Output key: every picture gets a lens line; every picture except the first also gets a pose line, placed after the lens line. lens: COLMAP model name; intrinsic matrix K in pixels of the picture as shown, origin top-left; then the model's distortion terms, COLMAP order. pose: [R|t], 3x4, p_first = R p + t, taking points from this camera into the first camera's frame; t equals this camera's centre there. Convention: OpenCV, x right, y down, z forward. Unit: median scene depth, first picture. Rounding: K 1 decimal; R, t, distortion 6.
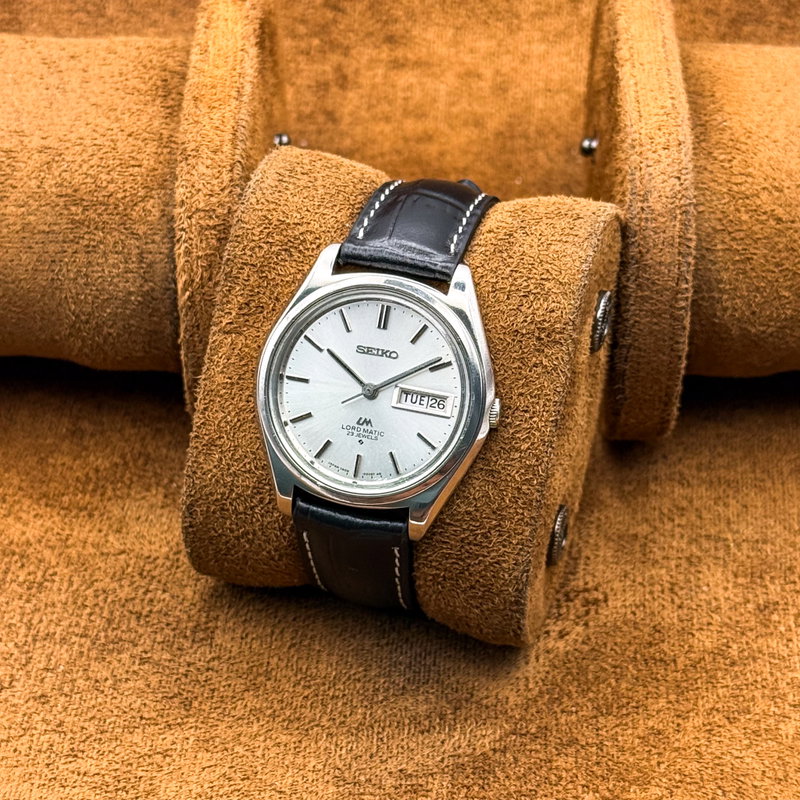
lens RADIAL K [[2217.3, 0, 400.0], [0, 2217.3, 400.0], [0, 0, 1]] dist [-0.037166, 0.021036]
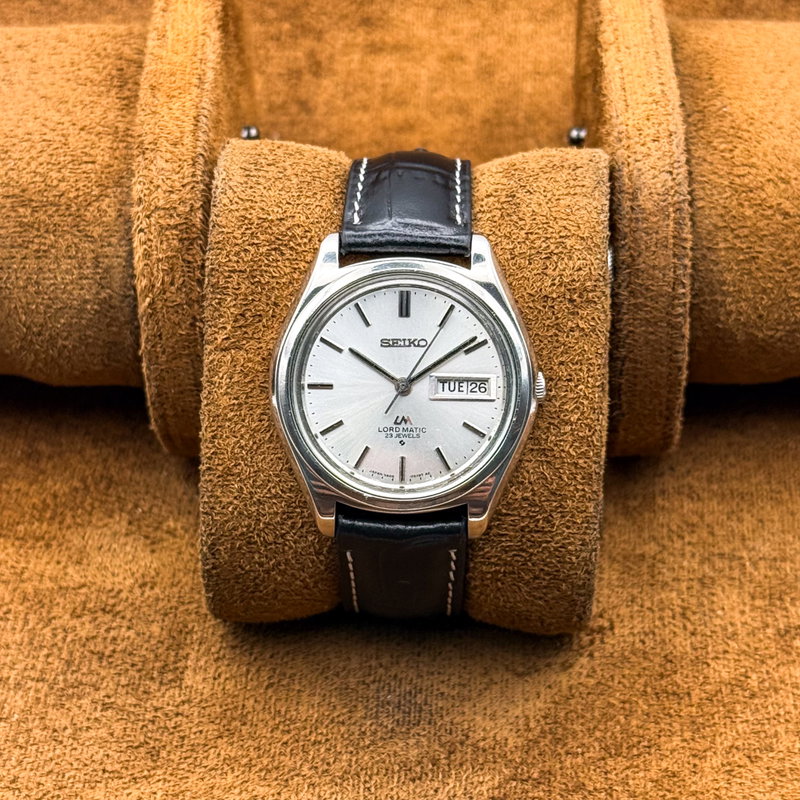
lens RADIAL K [[2217.3, 0, 400.0], [0, 2217.3, 400.0], [0, 0, 1]] dist [-0.037166, 0.021036]
pose [[0.969741, -0.164626, 0.180279, -0.178873], [0.164058, 0.986283, 0.018165, -0.015075], [-0.180797, 0.011961, 0.983448, 0.099473]]
